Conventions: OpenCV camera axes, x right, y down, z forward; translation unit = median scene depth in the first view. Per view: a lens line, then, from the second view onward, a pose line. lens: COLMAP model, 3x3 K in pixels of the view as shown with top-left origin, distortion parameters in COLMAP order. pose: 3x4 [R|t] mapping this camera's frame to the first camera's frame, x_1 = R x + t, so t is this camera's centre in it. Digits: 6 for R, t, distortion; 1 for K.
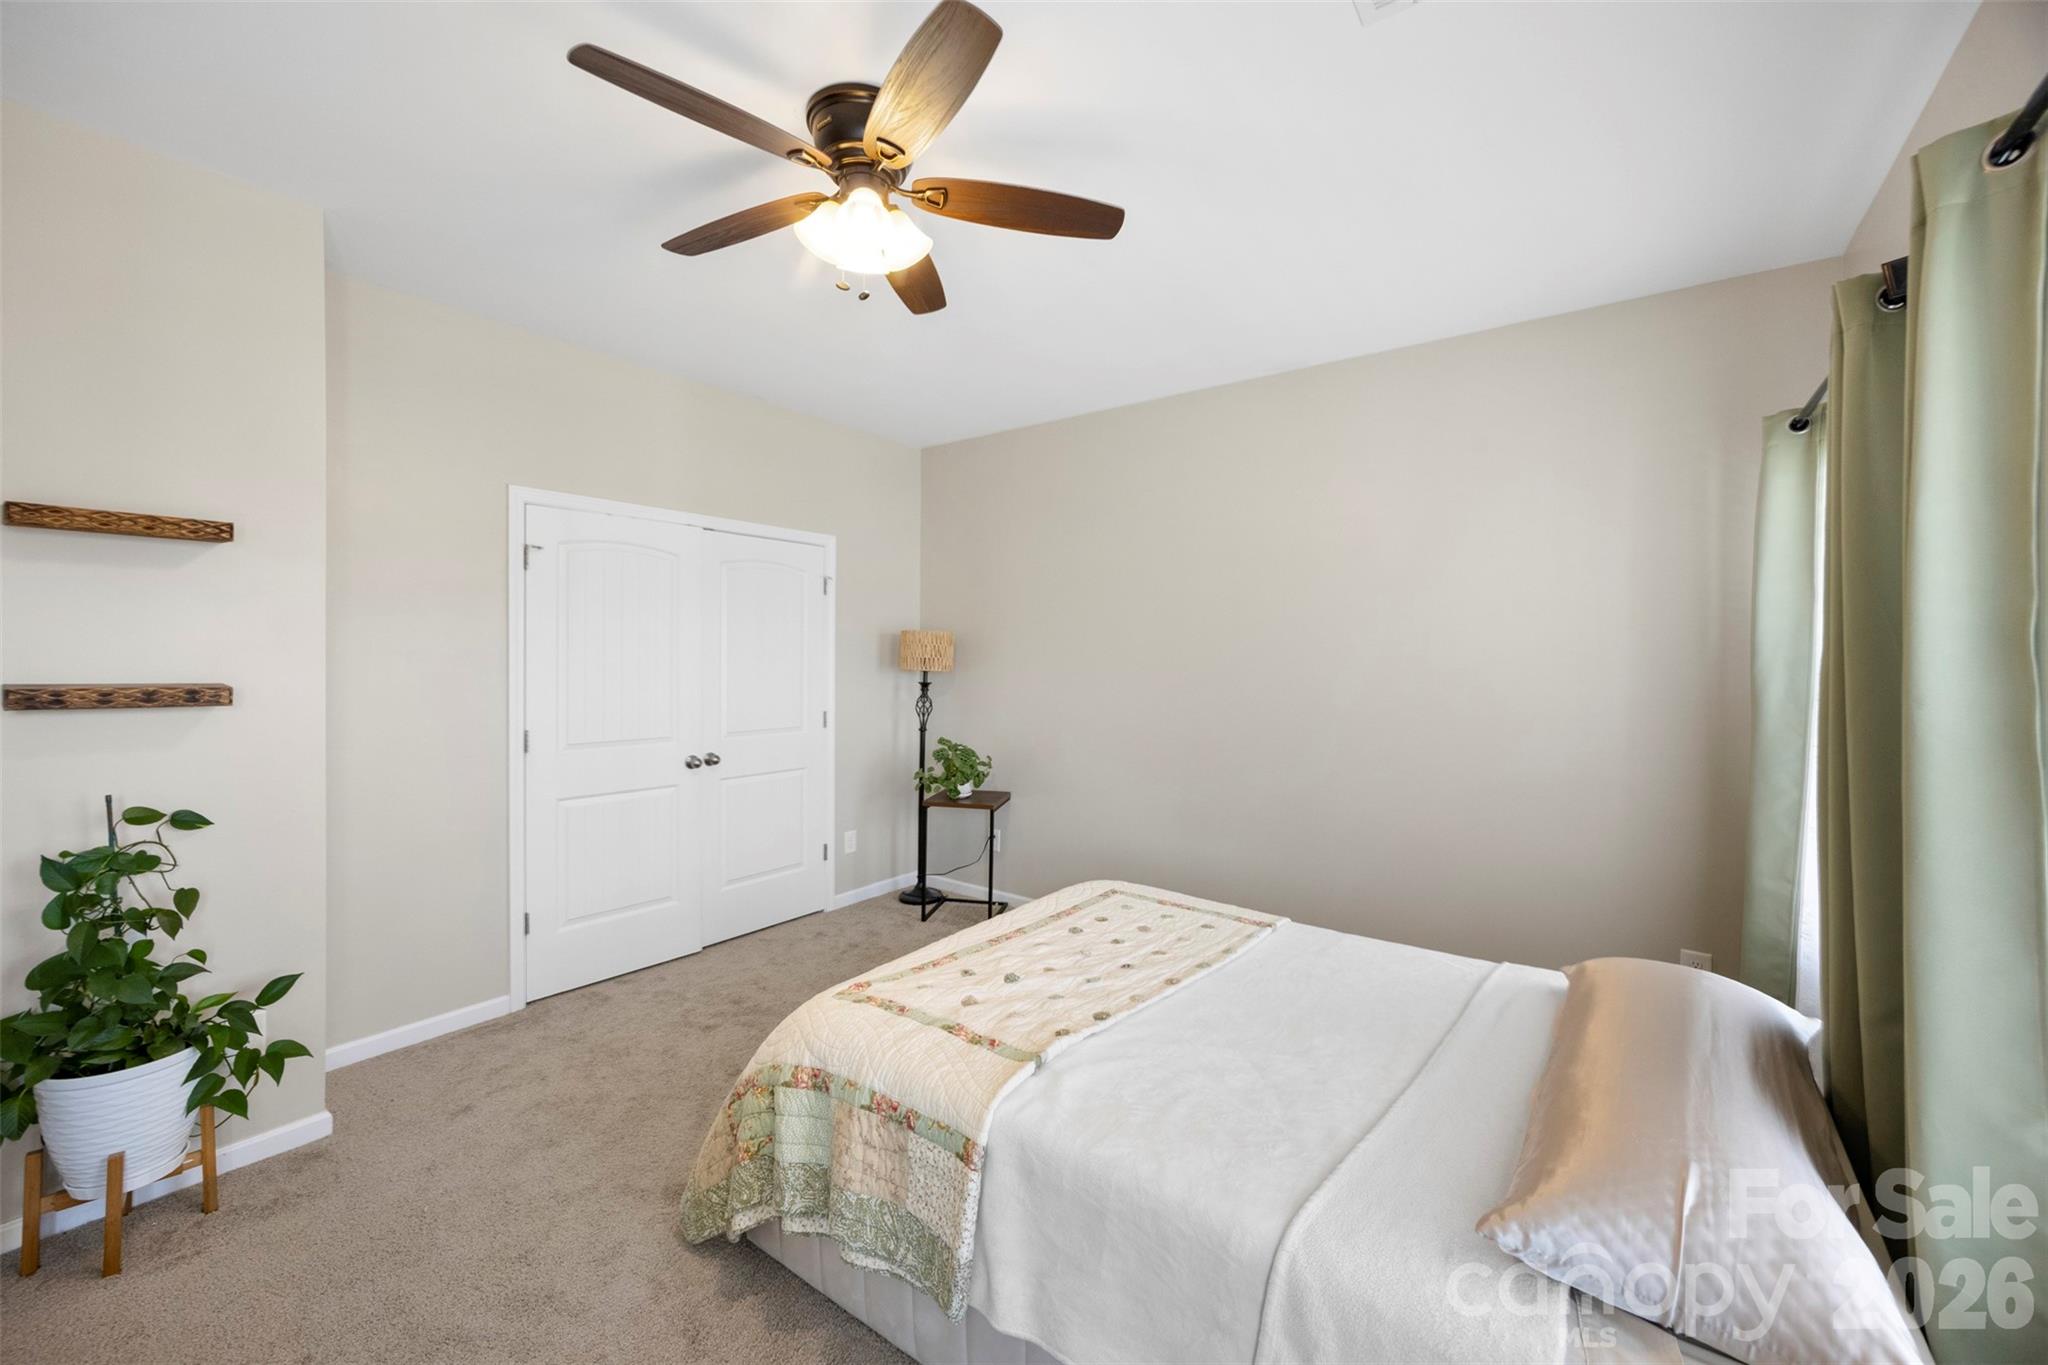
lens RADIAL K [[797.0, 0, 1030.5], [0, 797.0, 677.7], [0, 0, 1]] dist [0.000343, -0.000131]
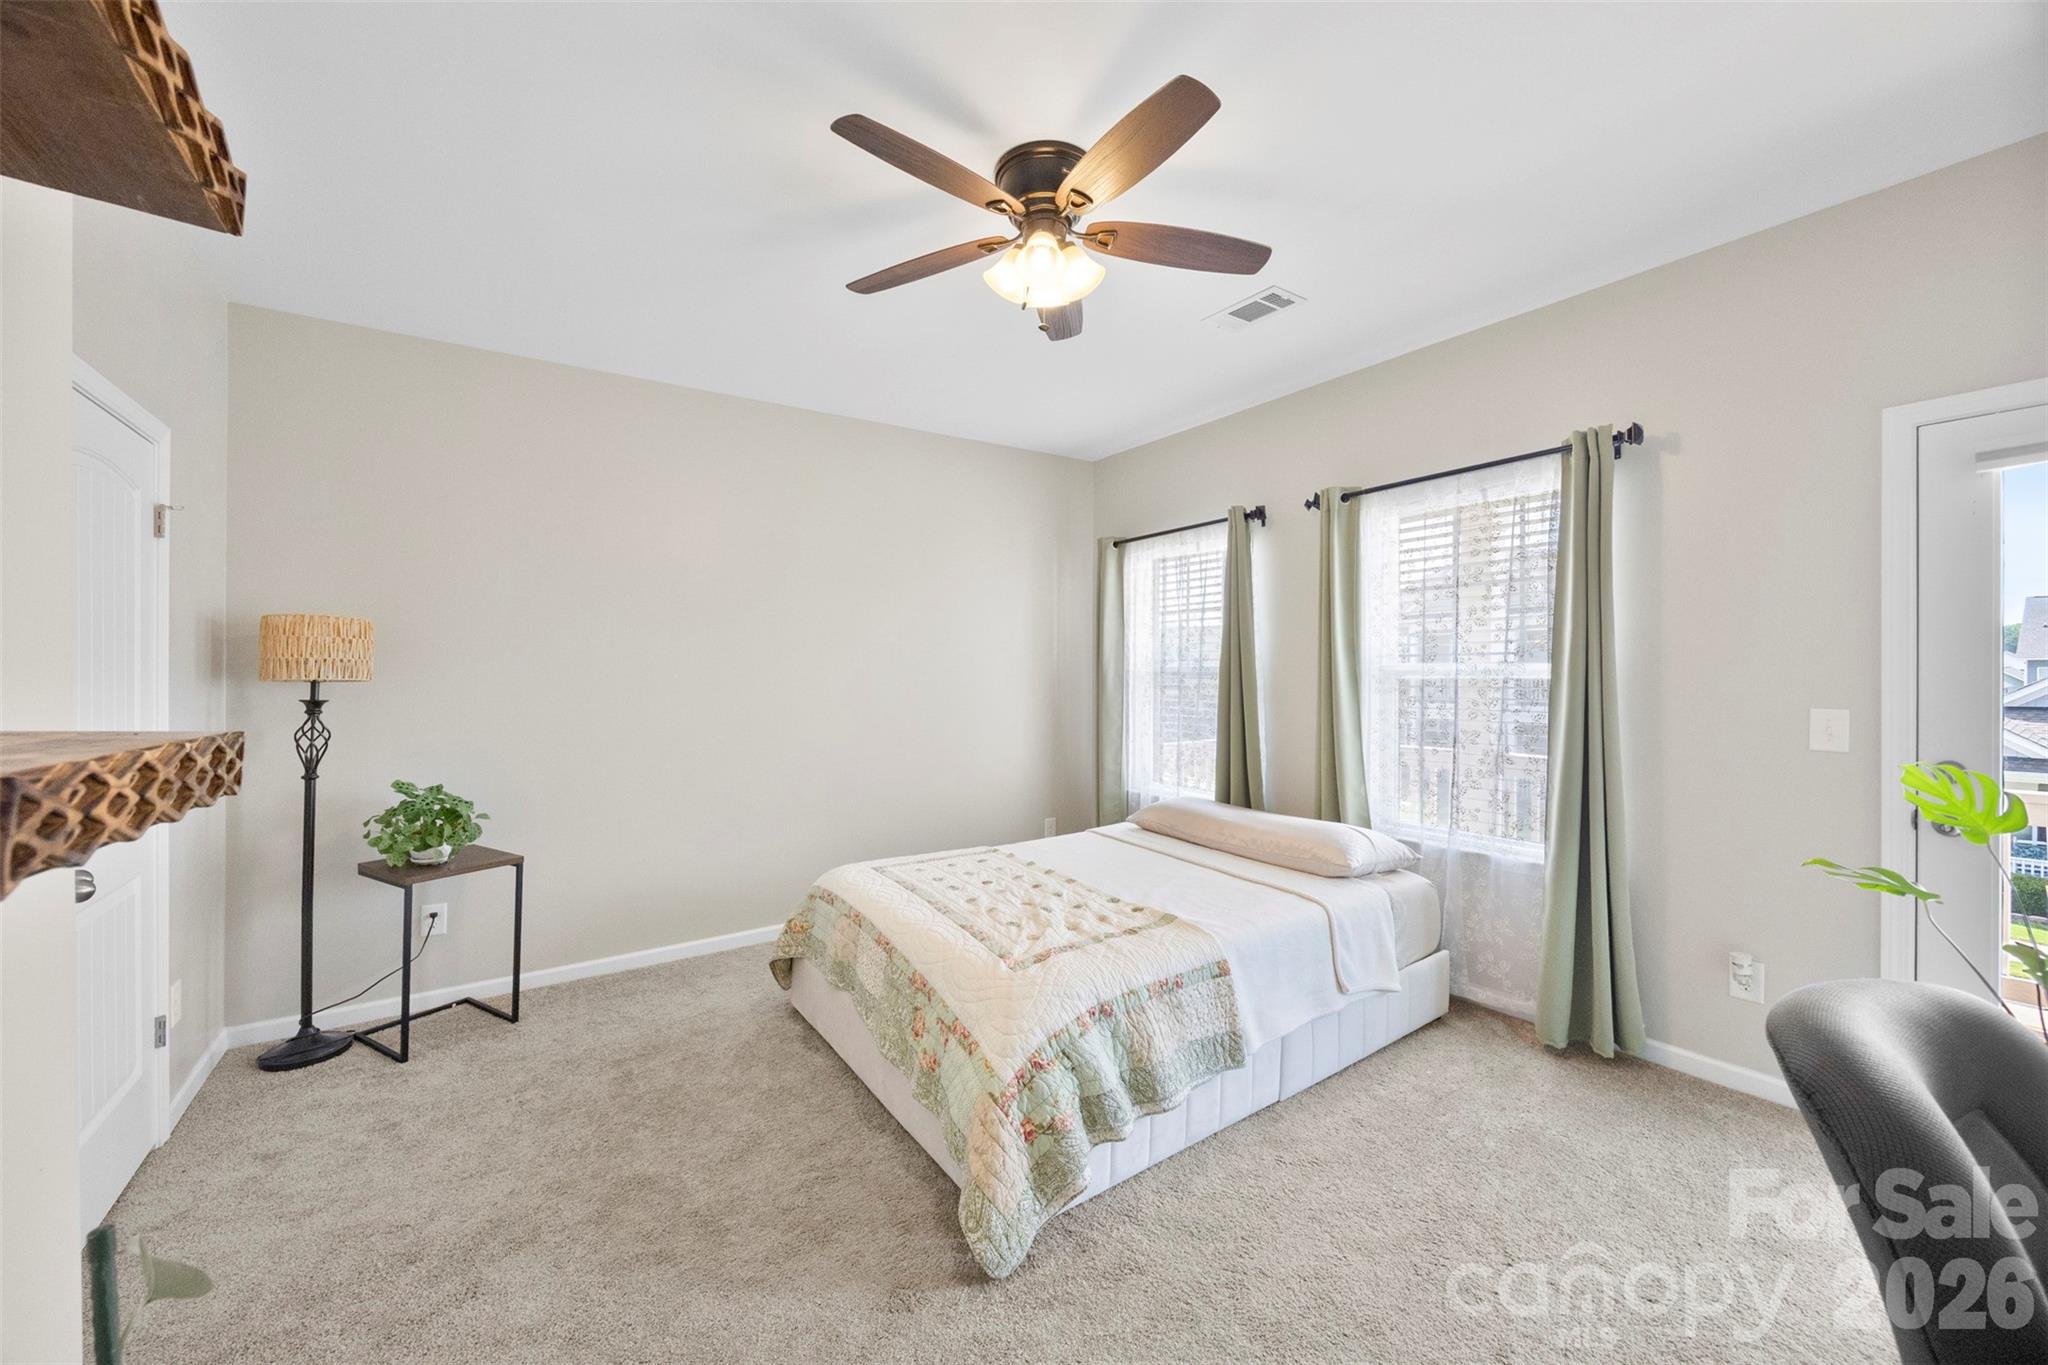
lens RADIAL K [[797.0, 0, 1030.5], [0, 797.0, 677.7], [0, 0, 1]] dist [0.000343, -0.000131]
pose [[0.319332, -0.025535, 0.947299, -0.943036], [0.033312, 0.999322, 0.015708, -0.004312], [-0.947057, 0.026541, 0.319966, 0.481138]]
